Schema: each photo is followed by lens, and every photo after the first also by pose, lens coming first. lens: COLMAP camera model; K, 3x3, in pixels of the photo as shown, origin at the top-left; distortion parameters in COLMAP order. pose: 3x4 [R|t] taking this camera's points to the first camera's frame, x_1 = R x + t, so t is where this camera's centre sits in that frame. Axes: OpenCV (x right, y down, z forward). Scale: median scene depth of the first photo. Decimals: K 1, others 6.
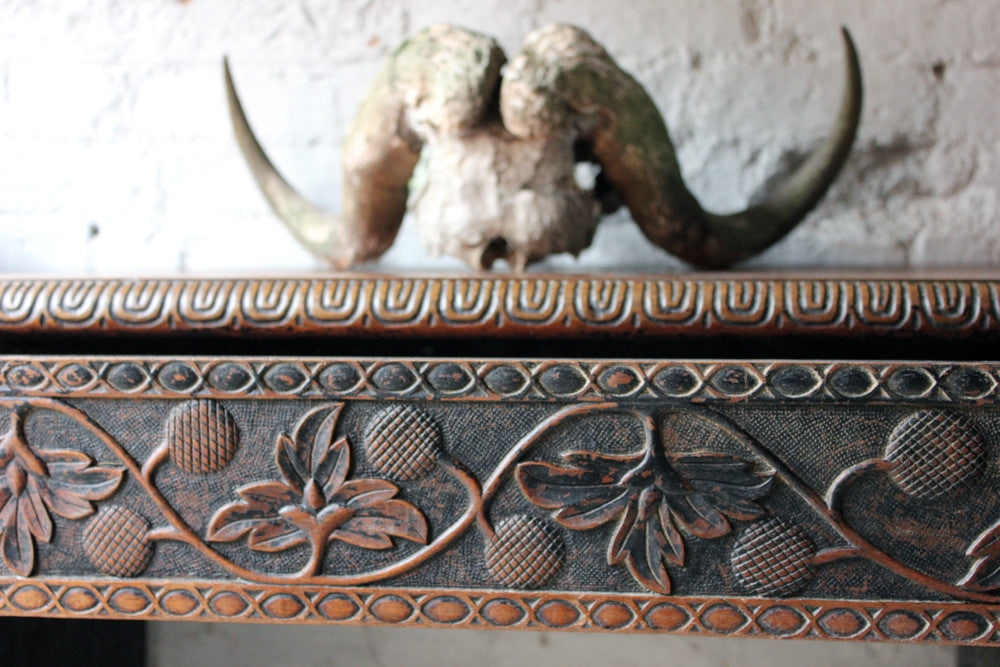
lens RADIAL K [[1467.1, 0, 513.2], [0, 1467.1, 332.4], [0, 0, 1]] dist [-0.032718, 0.017623]
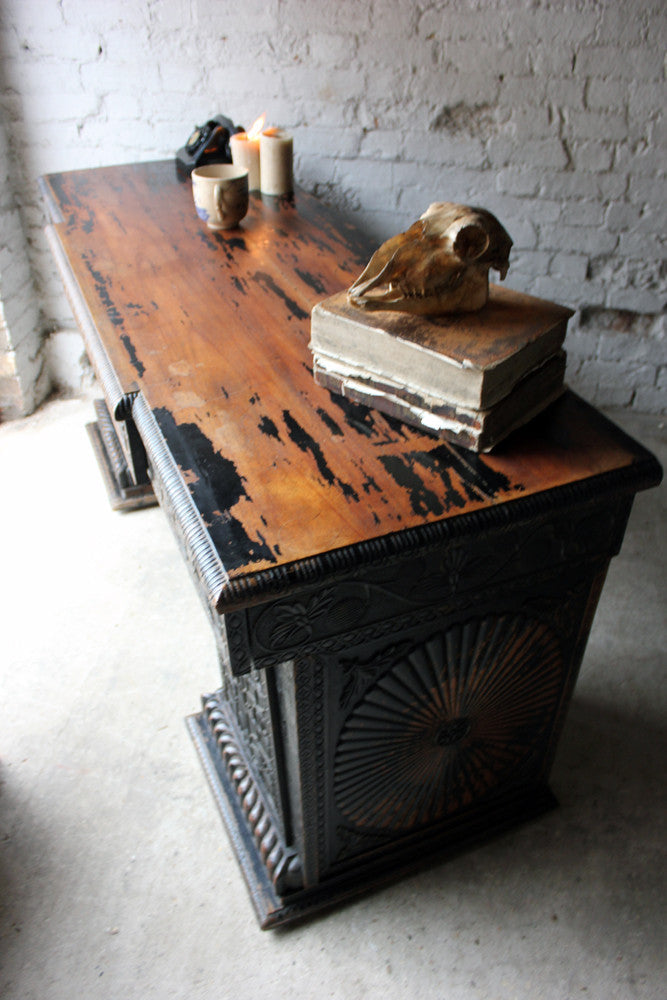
lens RADIAL K [[816.2, 0, 333.5], [0, 816.2, 500.0], [0, 0, 1]] dist [-0.163059, 0.139687]
pose [[0.999892, 0.006862, -0.012974, -0.002841], [0.001501, 0.831541, 0.555461, -0.415656], [0.014600, -0.555421, 0.831441, -0.839685]]
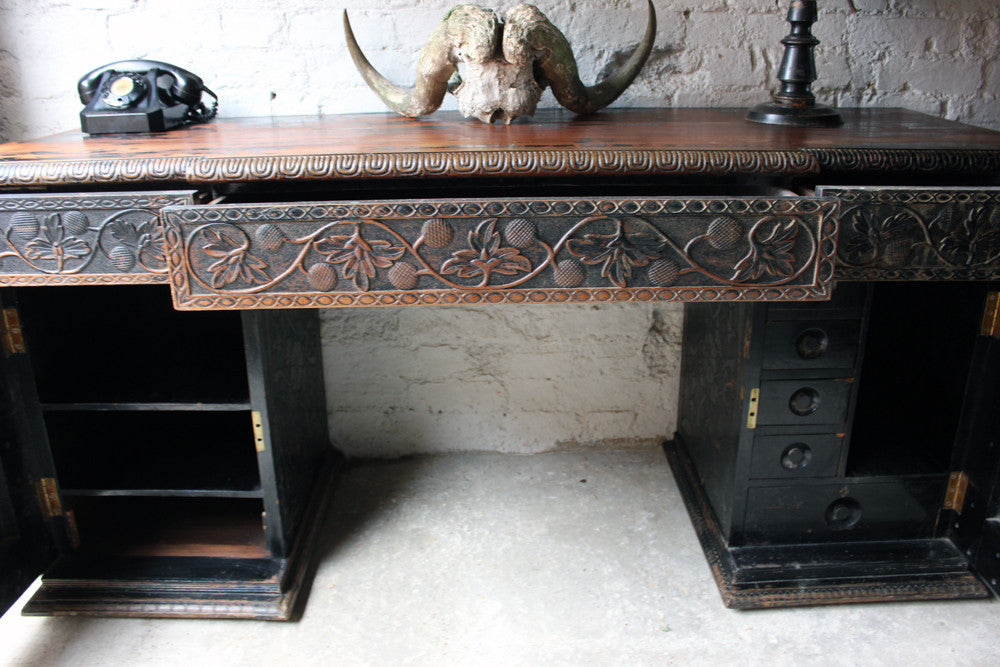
lens RADIAL K [[816.2, 0, 506.5], [0, 816.2, 321.9], [0, 0, 1]] dist [-0.163059, 0.139687]
pose [[0.989529, -0.057579, 0.132353, -0.176210], [0.016941, 0.956978, 0.289666, -0.110117], [-0.143337, -0.284391, 0.947933, -0.215568]]
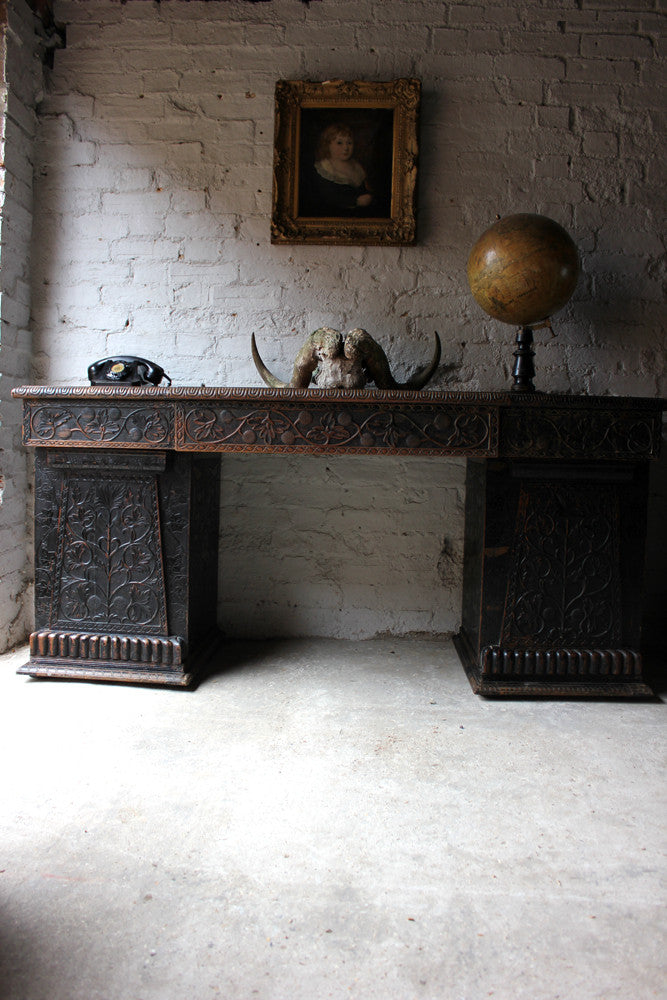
lens RADIAL K [[816.2, 0, 333.5], [0, 816.2, 500.0], [0, 0, 1]] dist [-0.163059, 0.139687]
pose [[0.995991, 0.016608, 0.087900, -0.204052], [-0.018715, 0.999556, 0.023196, 0.174272], [-0.087476, -0.024748, 0.995859, -1.034657]]
